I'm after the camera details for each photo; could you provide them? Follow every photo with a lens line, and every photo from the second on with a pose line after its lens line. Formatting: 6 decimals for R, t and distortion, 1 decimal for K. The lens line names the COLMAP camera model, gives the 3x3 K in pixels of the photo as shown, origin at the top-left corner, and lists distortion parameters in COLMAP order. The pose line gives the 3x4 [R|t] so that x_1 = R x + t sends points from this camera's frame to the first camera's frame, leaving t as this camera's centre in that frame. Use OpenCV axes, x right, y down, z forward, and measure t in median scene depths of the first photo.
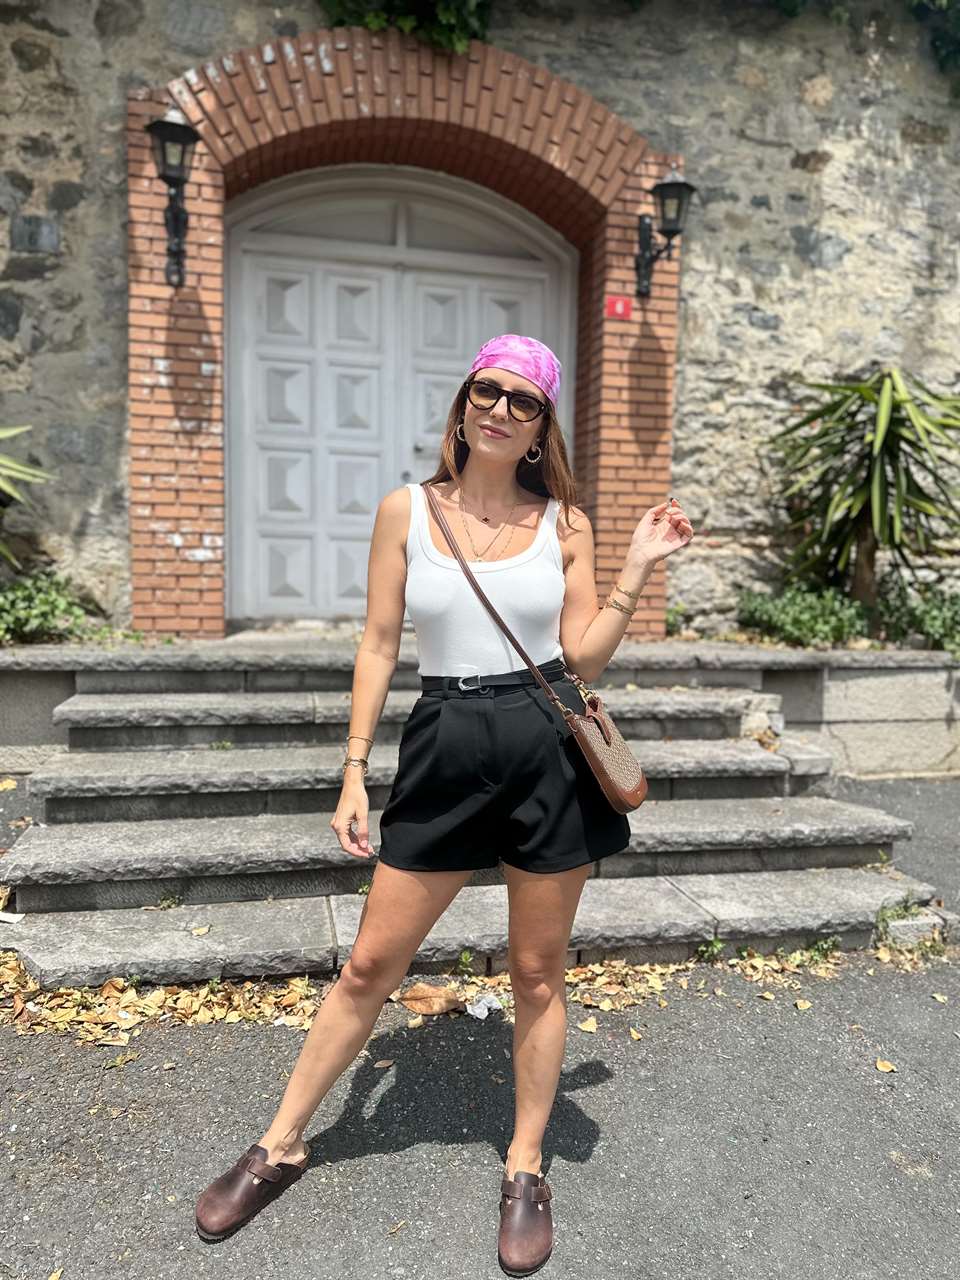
lens RADIAL K [[896.1, 0, 485.5], [0, 896.1, 642.5], [0, 0, 1]] dist [0.005259, -0.003380]
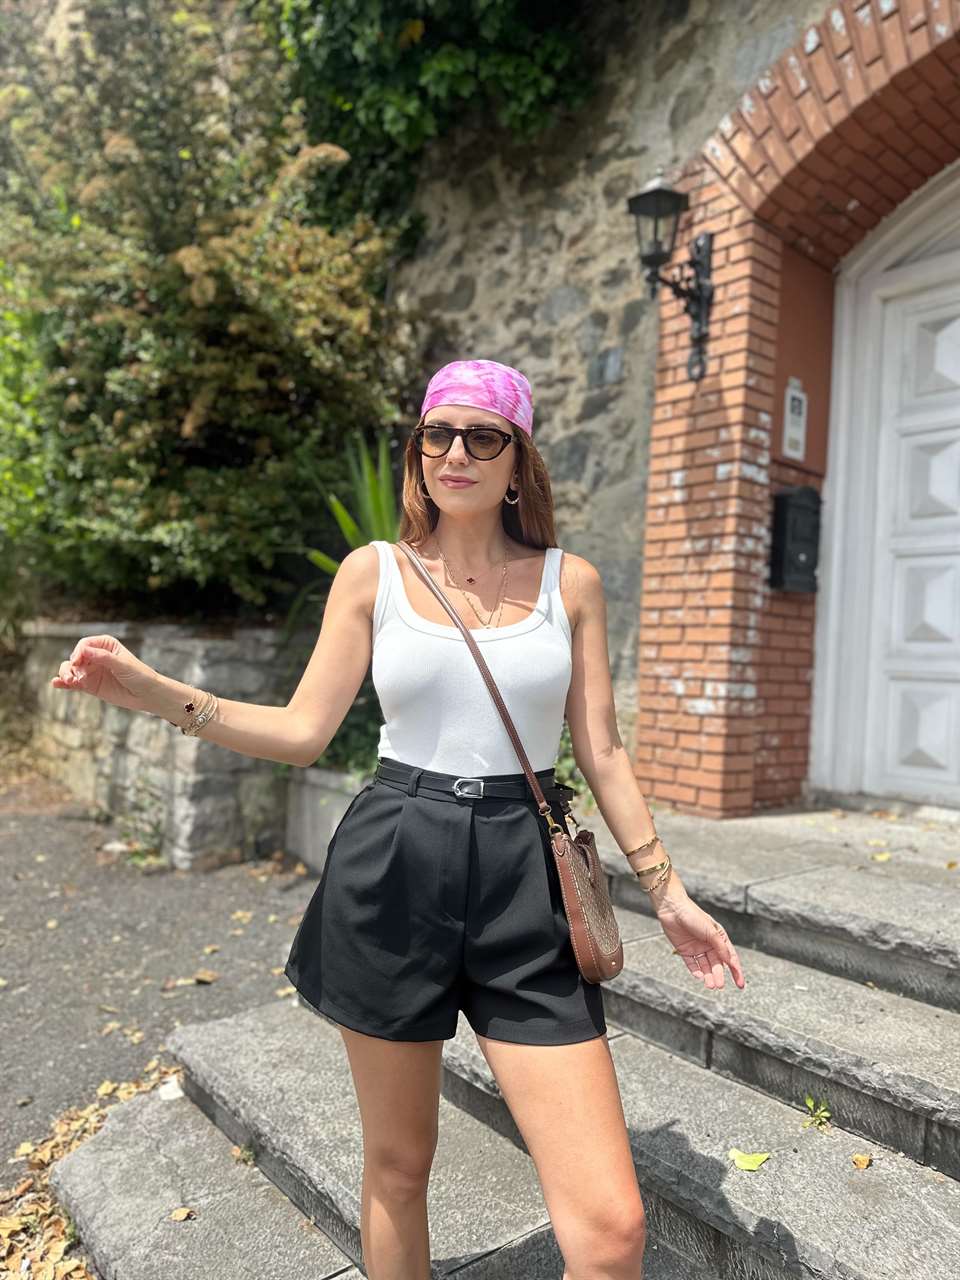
lens RADIAL K [[909.7, 0, 479.7], [0, 909.7, 678.9], [0, 0, 1]] dist [0.005968, -0.040426]
pose [[0.435912, 0.015624, -0.899854, 0.317279], [-0.098263, 0.994698, -0.030330, -0.079490], [0.894609, 0.101644, 0.435136, 0.483036]]
